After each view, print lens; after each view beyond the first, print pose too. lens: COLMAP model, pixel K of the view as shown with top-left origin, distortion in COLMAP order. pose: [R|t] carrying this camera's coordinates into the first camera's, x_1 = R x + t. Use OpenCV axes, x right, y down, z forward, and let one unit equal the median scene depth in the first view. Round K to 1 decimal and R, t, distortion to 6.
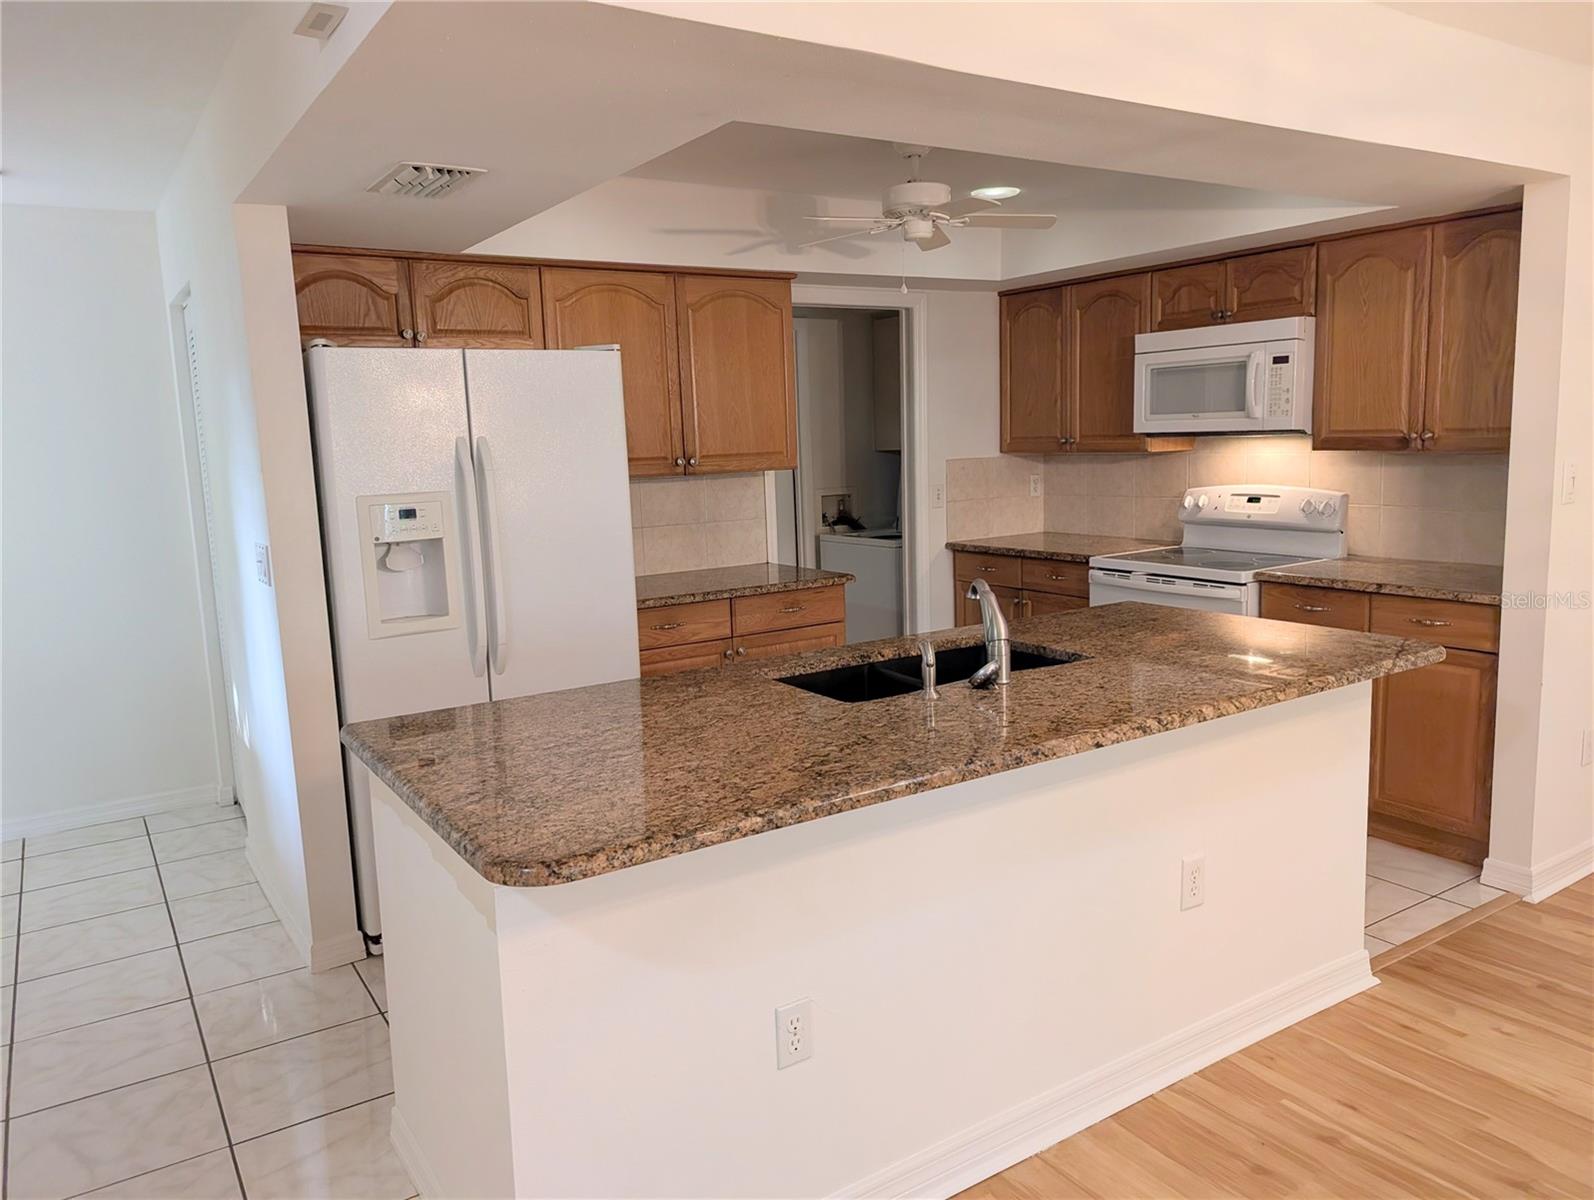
lens RADIAL K [[1149.6, 0, 797.0], [0, 1149.6, 600.0], [0, 0, 1]] dist [0.050586, -0.001439]
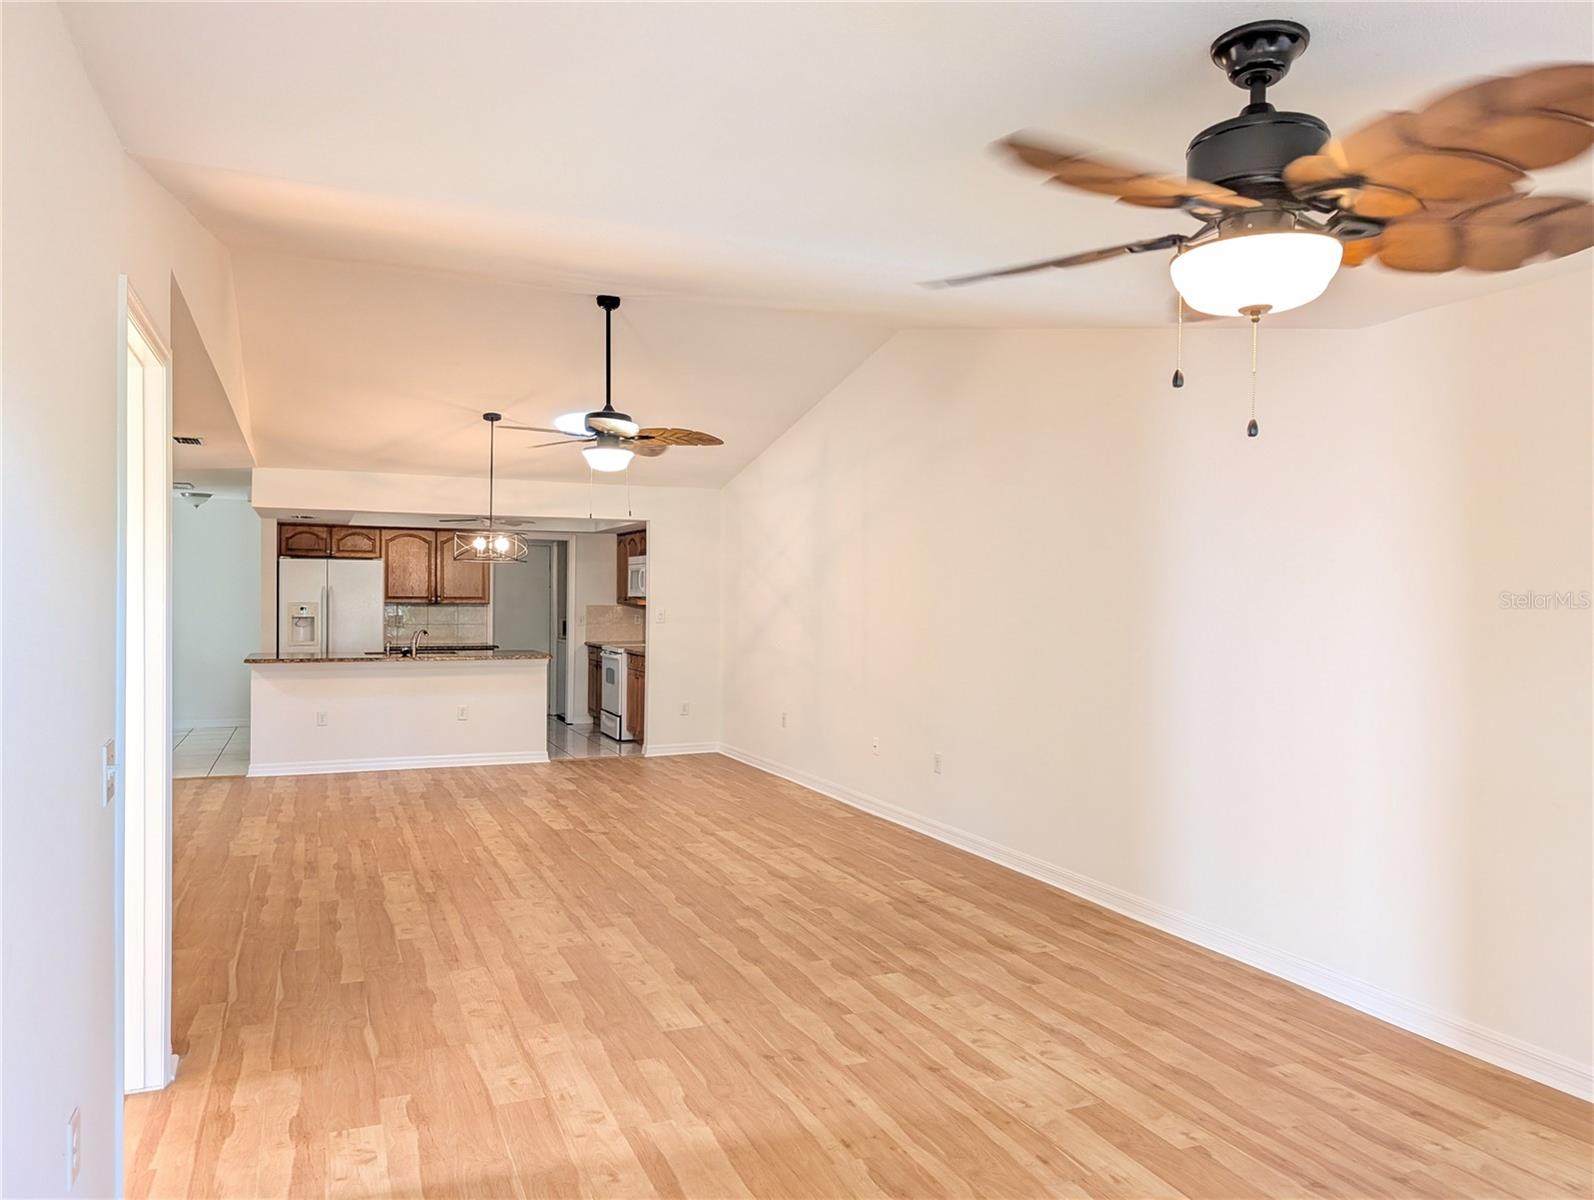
lens RADIAL K [[1149.6, 0, 797.0], [0, 1149.6, 600.0], [0, 0, 1]] dist [0.050586, -0.001439]
pose [[0.983874, 0.040772, -0.174156, 1.311587], [-0.065340, 0.988309, -0.137756, 0.213556], [0.166504, 0.146914, 0.975035, -1.602072]]
